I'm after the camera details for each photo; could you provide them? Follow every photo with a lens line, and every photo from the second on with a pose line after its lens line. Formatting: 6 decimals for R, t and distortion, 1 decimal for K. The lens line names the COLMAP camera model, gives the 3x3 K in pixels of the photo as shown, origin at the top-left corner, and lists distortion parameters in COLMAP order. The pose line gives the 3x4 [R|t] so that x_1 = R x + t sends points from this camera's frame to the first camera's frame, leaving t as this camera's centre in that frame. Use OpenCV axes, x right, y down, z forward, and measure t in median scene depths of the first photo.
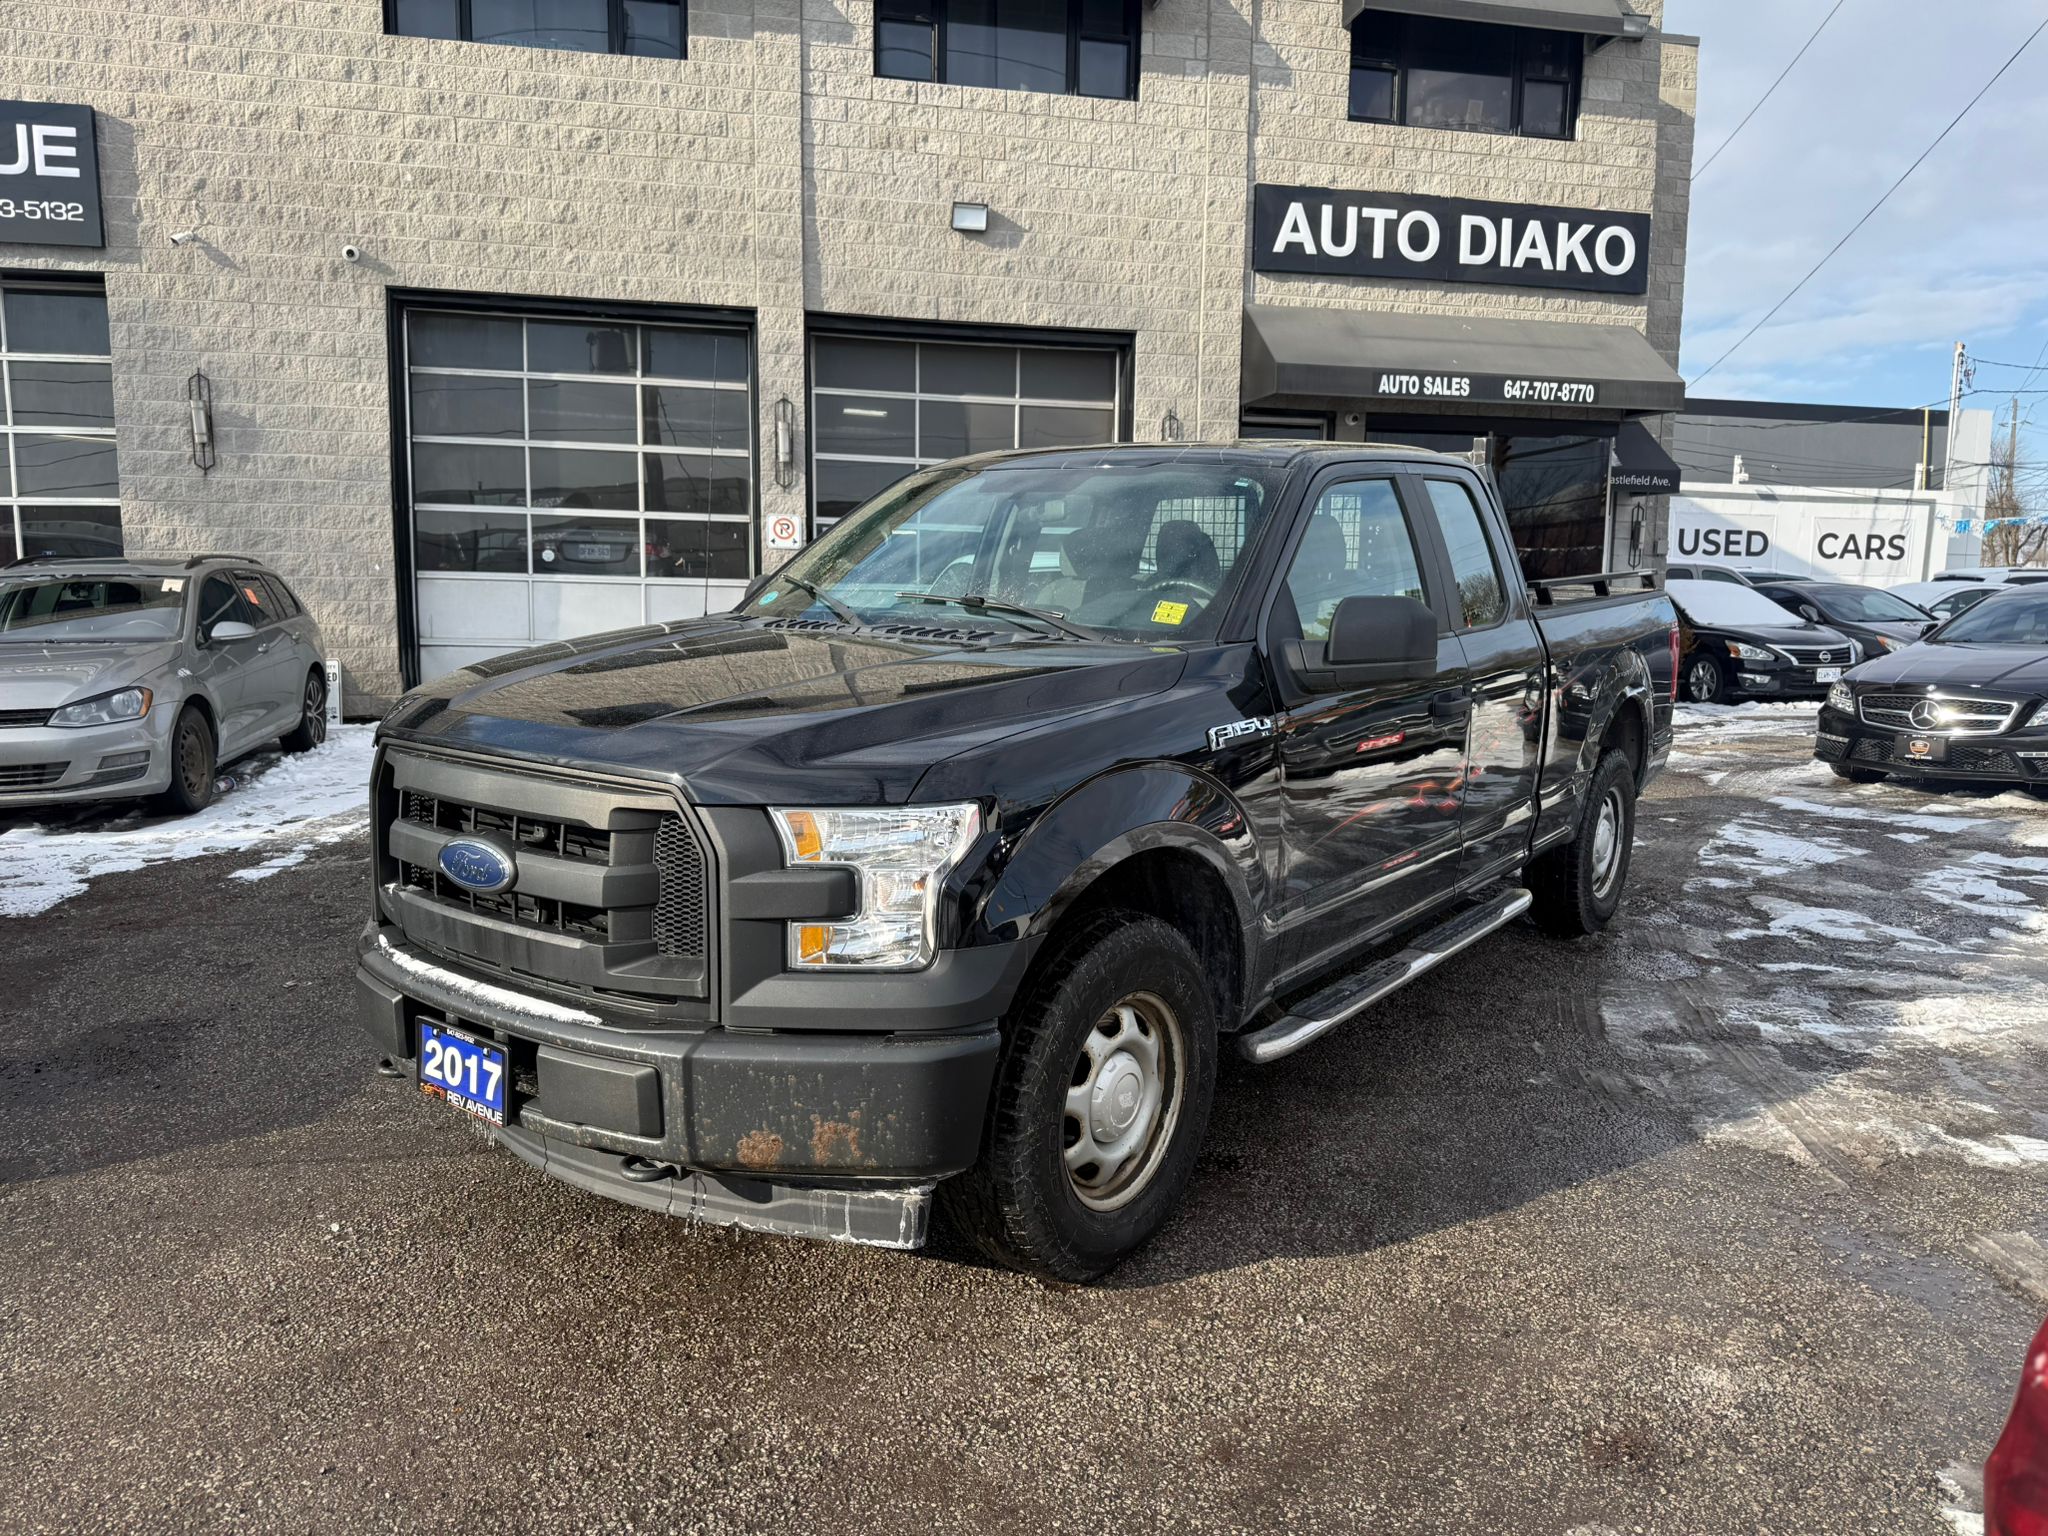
lens RADIAL K [[1434.3, 0, 1028.5], [0, 1434.3, 790.1], [0, 0, 1]] dist [0.031797, -0.030975]
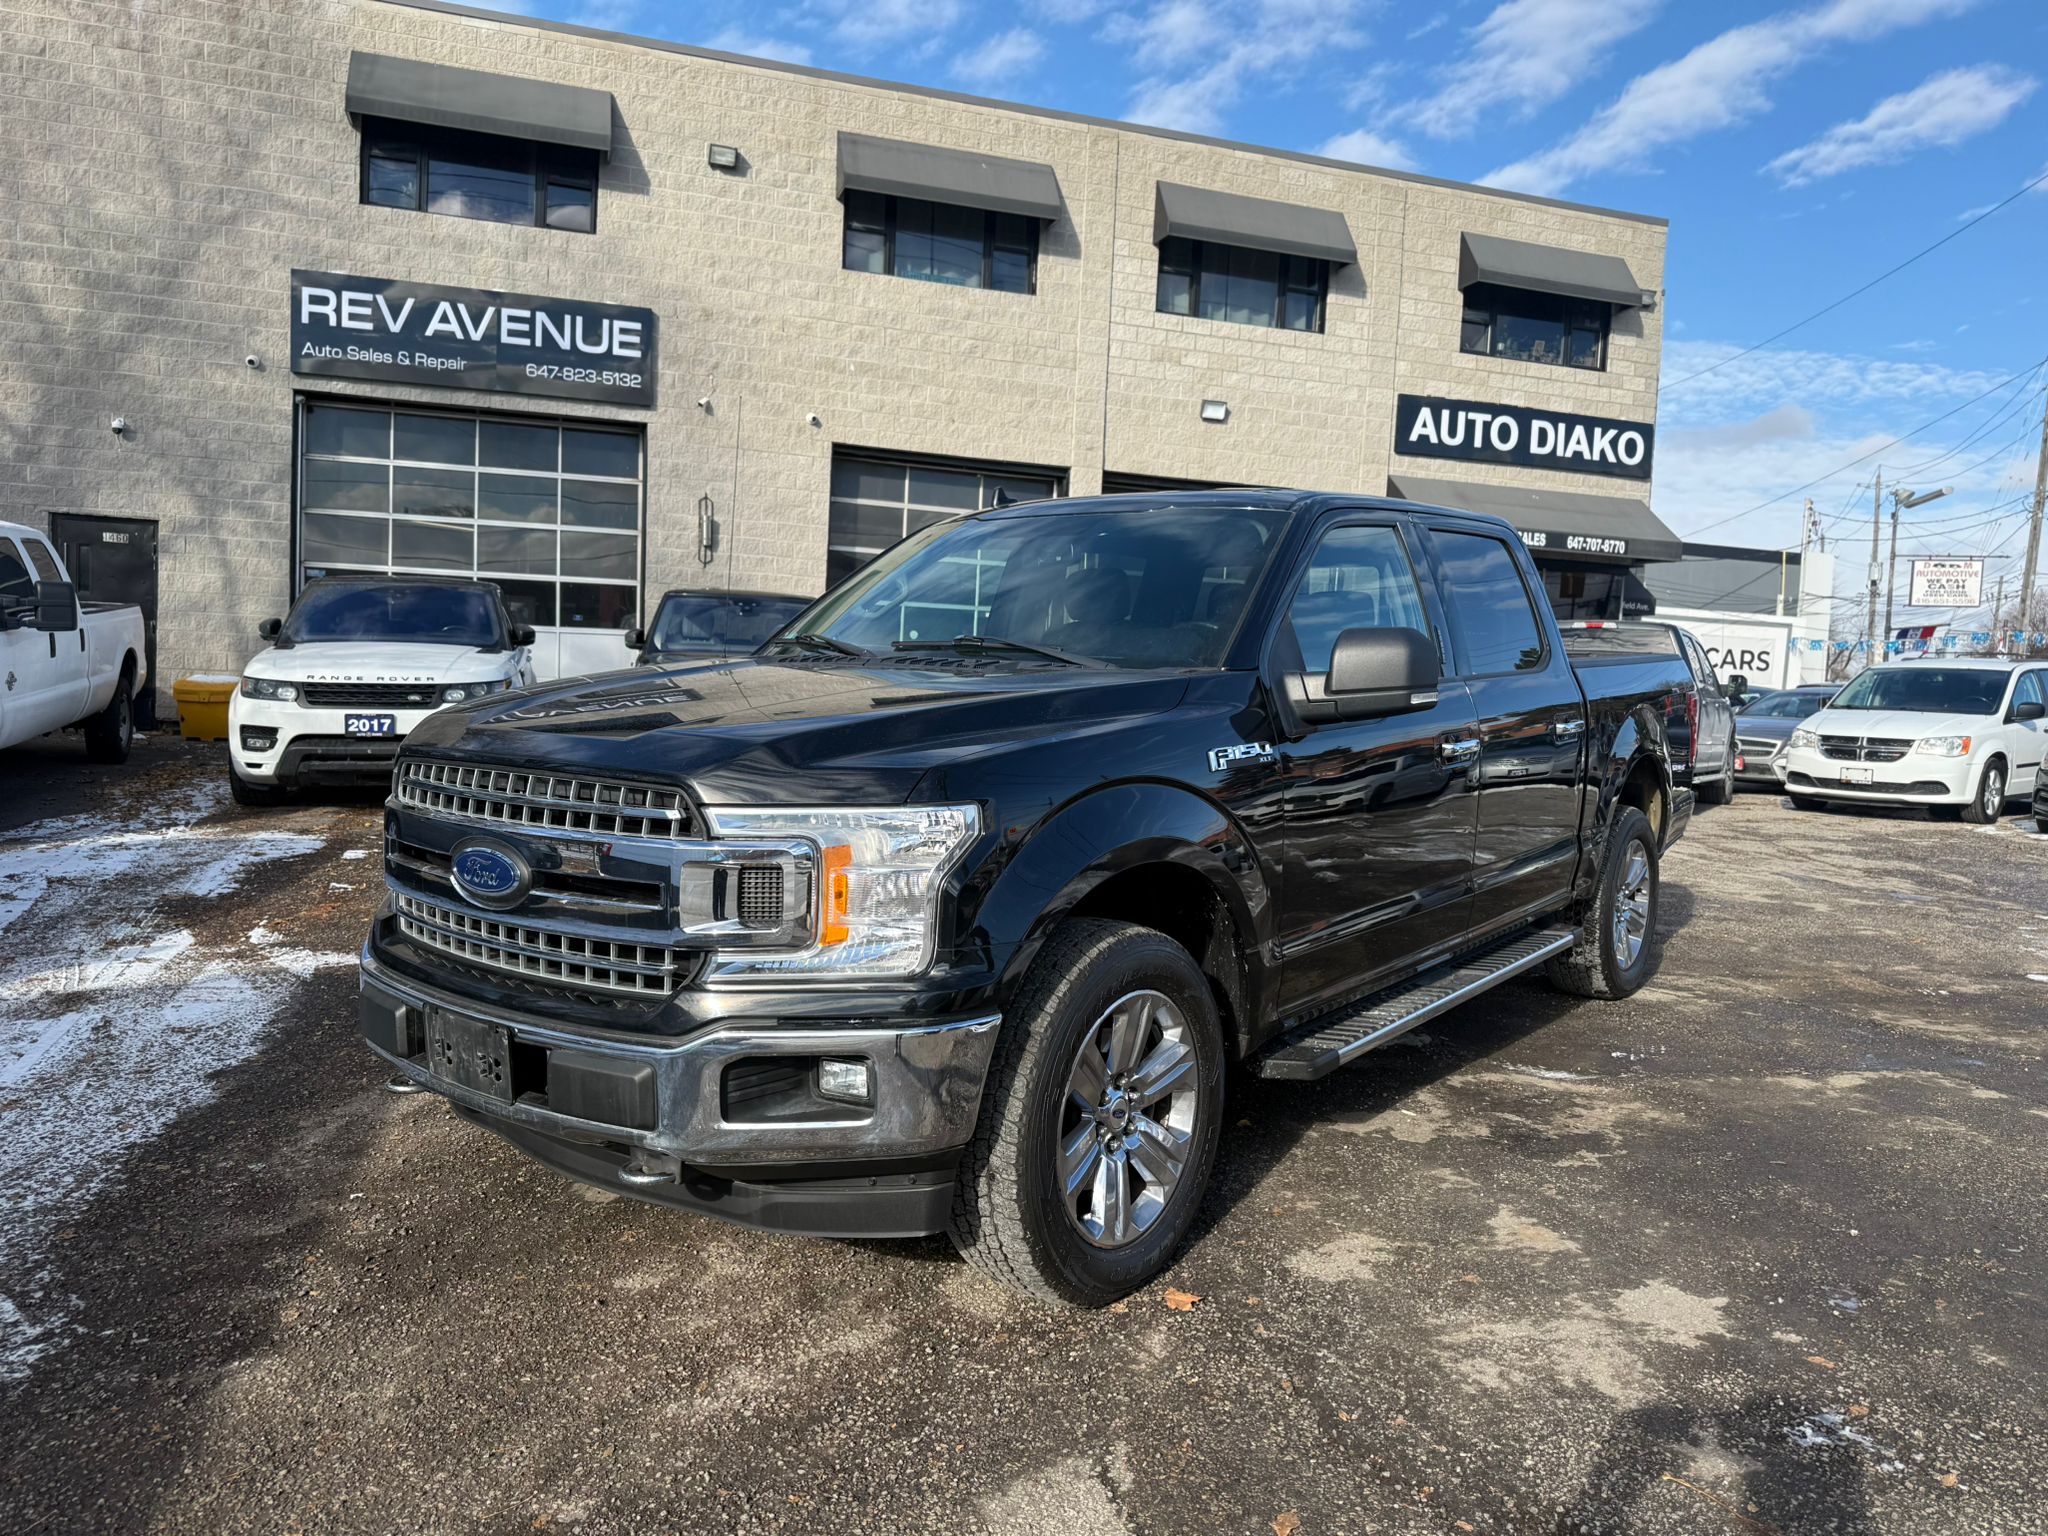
lens RADIAL K [[1430.8, 0, 1020.6], [0, 1430.8, 765.6], [0, 0, 1]] dist [0.111508, -0.185356]
pose [[0.993938, 0.028968, 0.106058, -0.355719], [-0.021314, 0.997133, -0.072605, 0.060583], [-0.107857, 0.069905, 0.991706, -0.358074]]
